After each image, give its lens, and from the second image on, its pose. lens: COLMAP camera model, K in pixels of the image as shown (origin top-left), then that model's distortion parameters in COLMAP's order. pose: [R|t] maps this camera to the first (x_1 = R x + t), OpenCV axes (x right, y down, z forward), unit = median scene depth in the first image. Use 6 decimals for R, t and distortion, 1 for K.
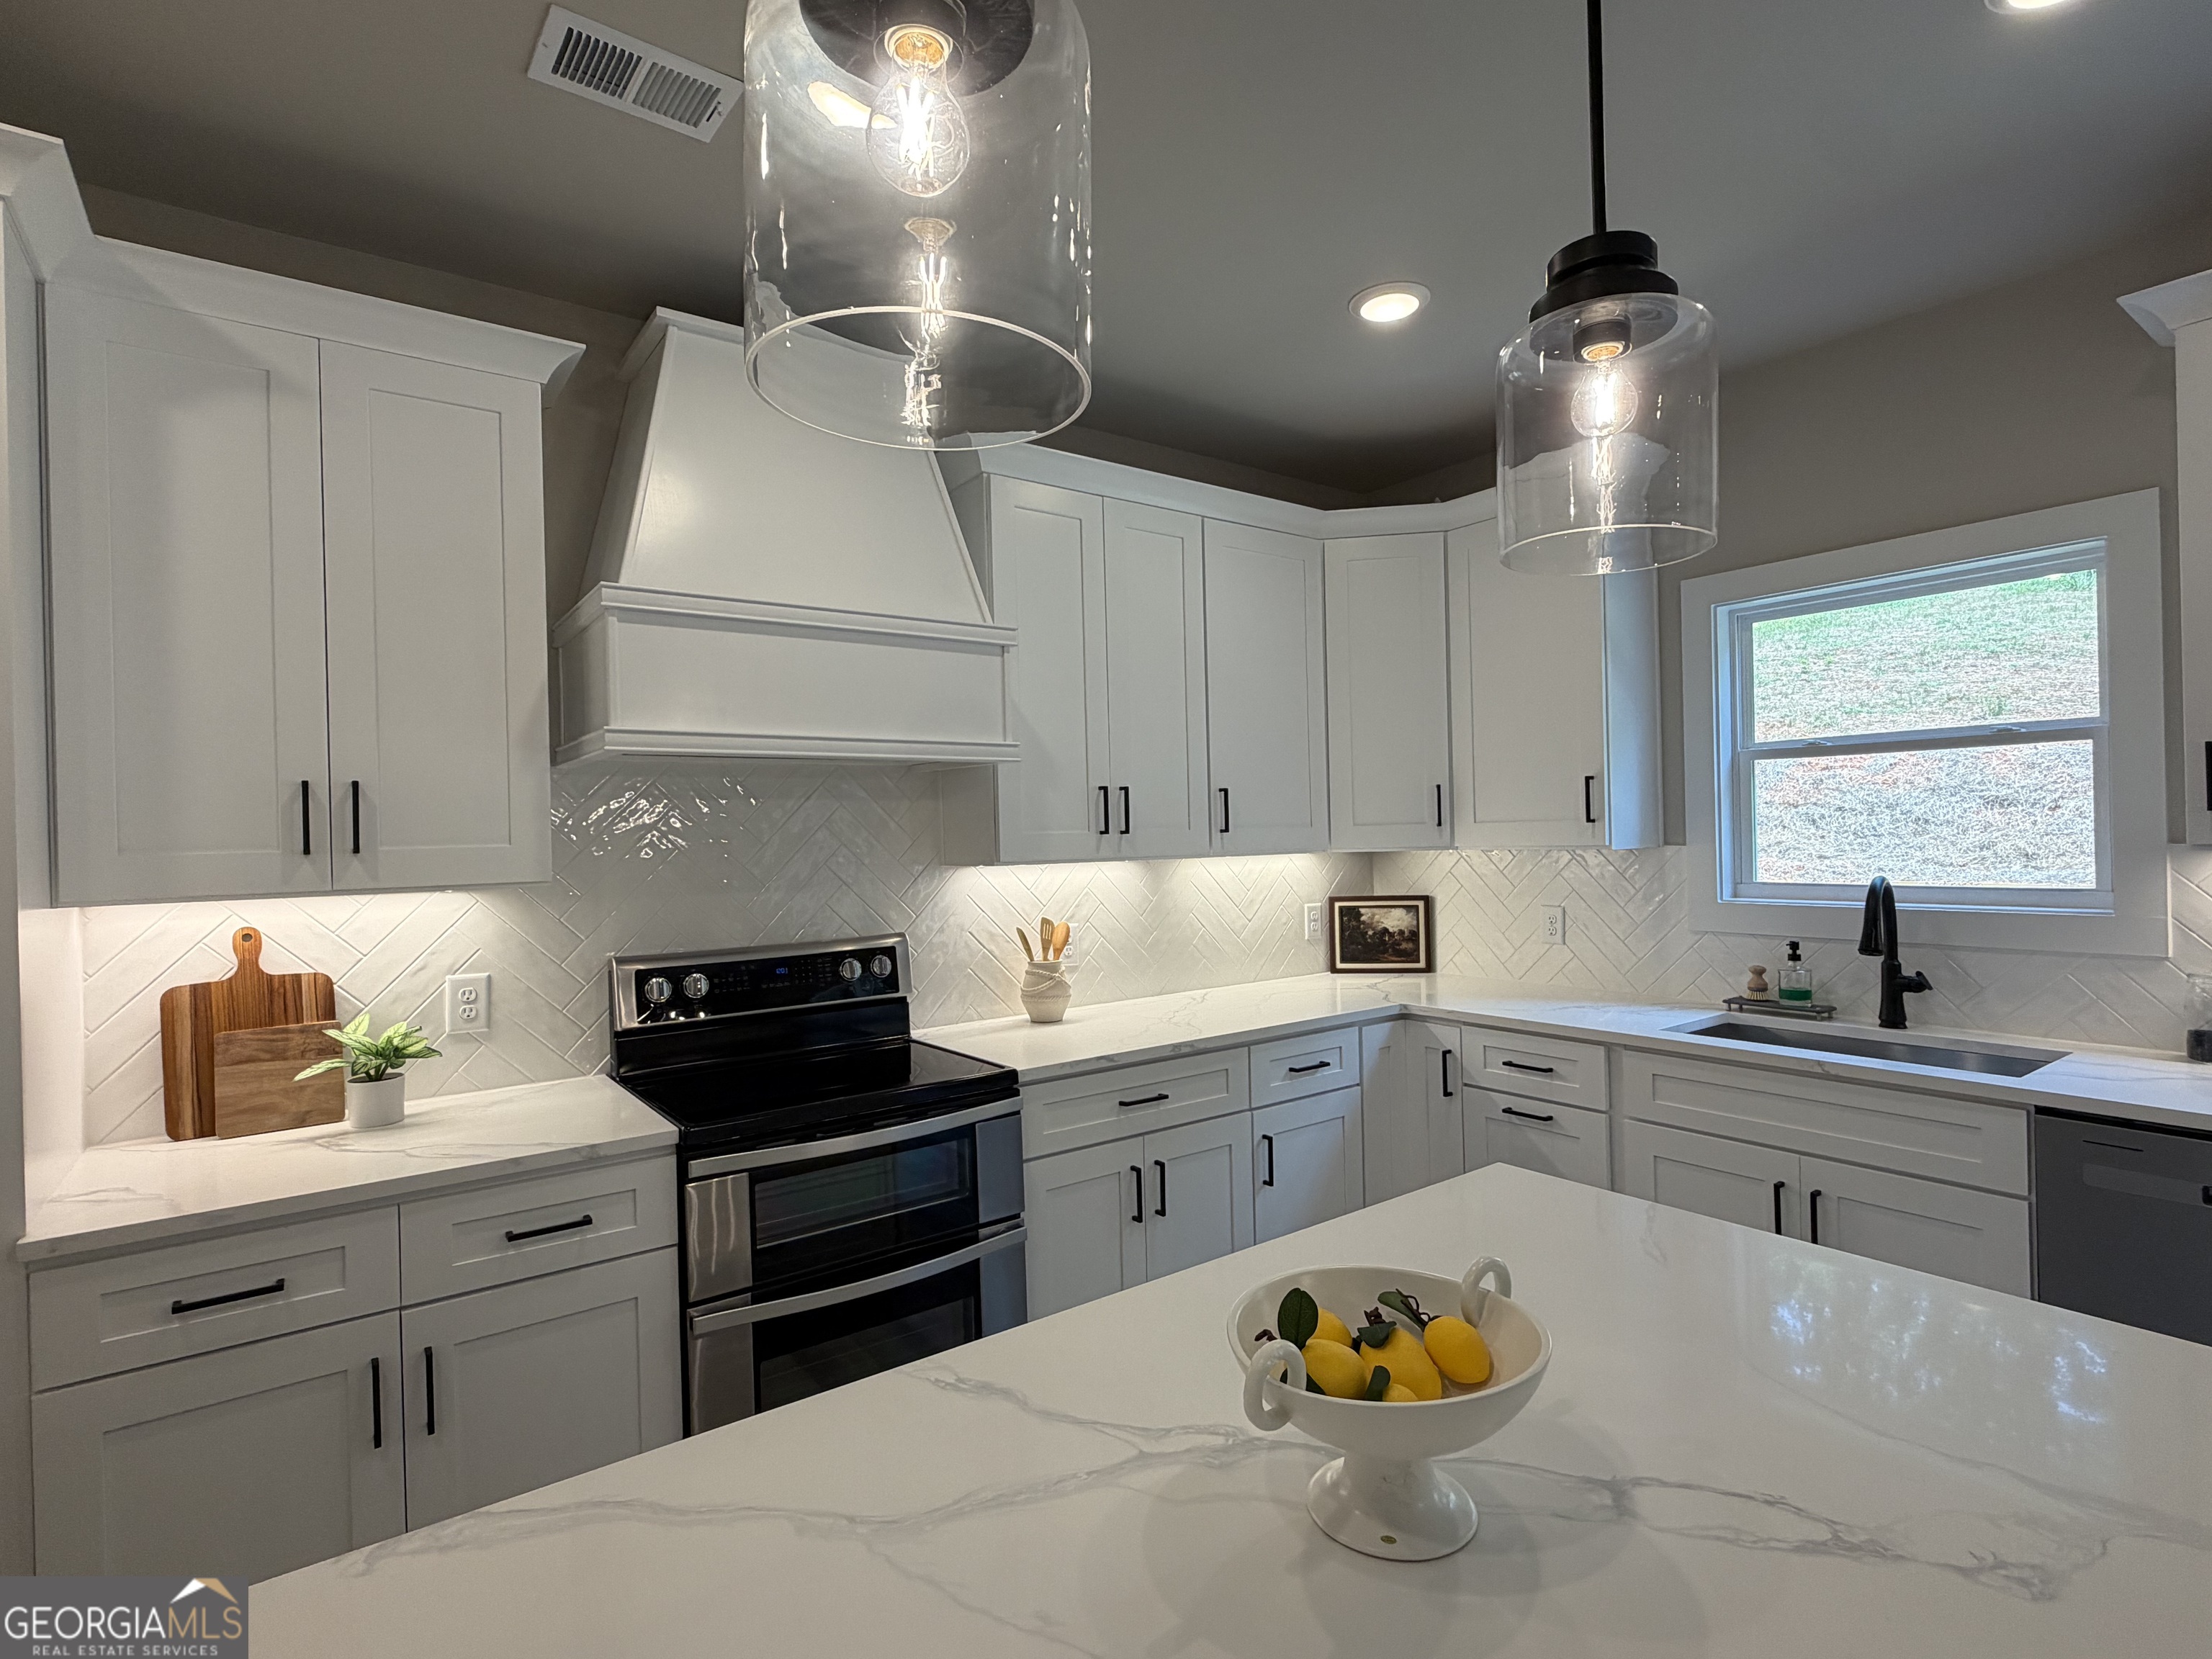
lens RADIAL K [[1088.1, 0, 1105.4], [0, 1088.1, 833.6], [0, 0, 1]] dist [-0.001094, 0.000503]
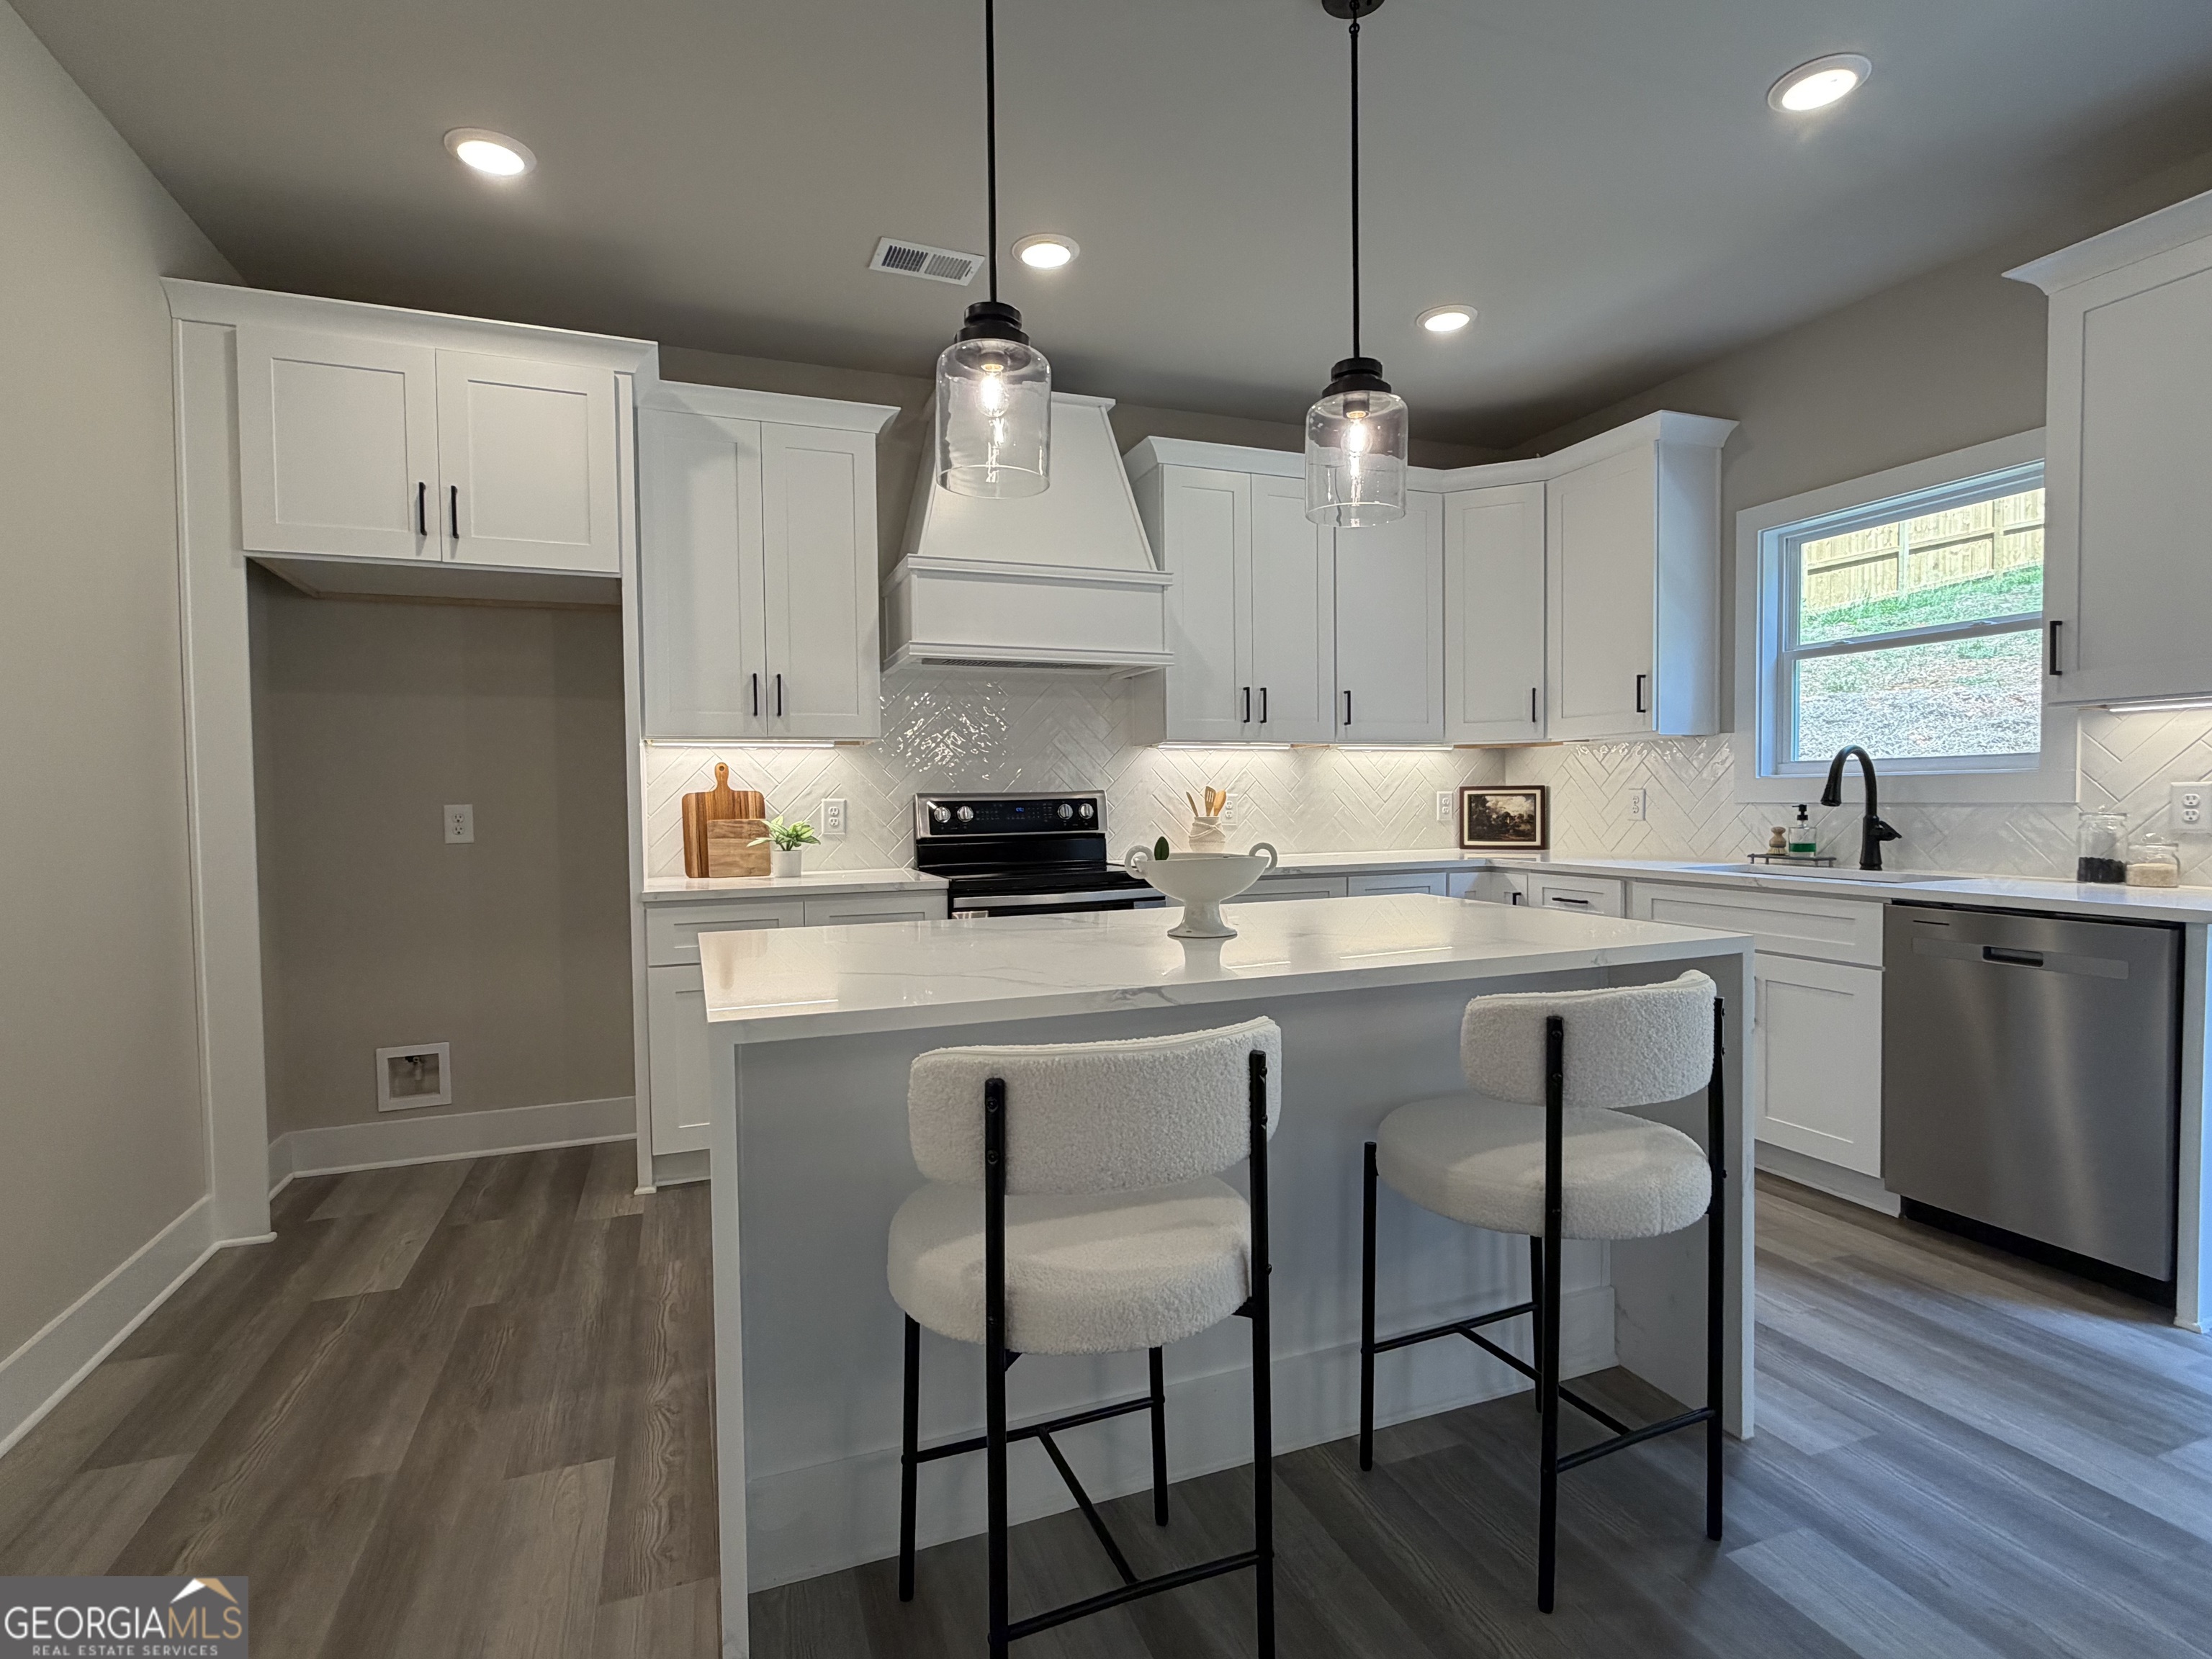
lens RADIAL K [[1088.1, 0, 1108.6], [0, 1088.1, 829.6], [0, 0, 1]] dist [-0.001094, 0.000503]
pose [[0.965092, 0.019664, -0.261171, 0.209110], [-0.010653, 0.999300, 0.035873, 0.096644], [0.261694, -0.031839, 0.964626, -0.408571]]
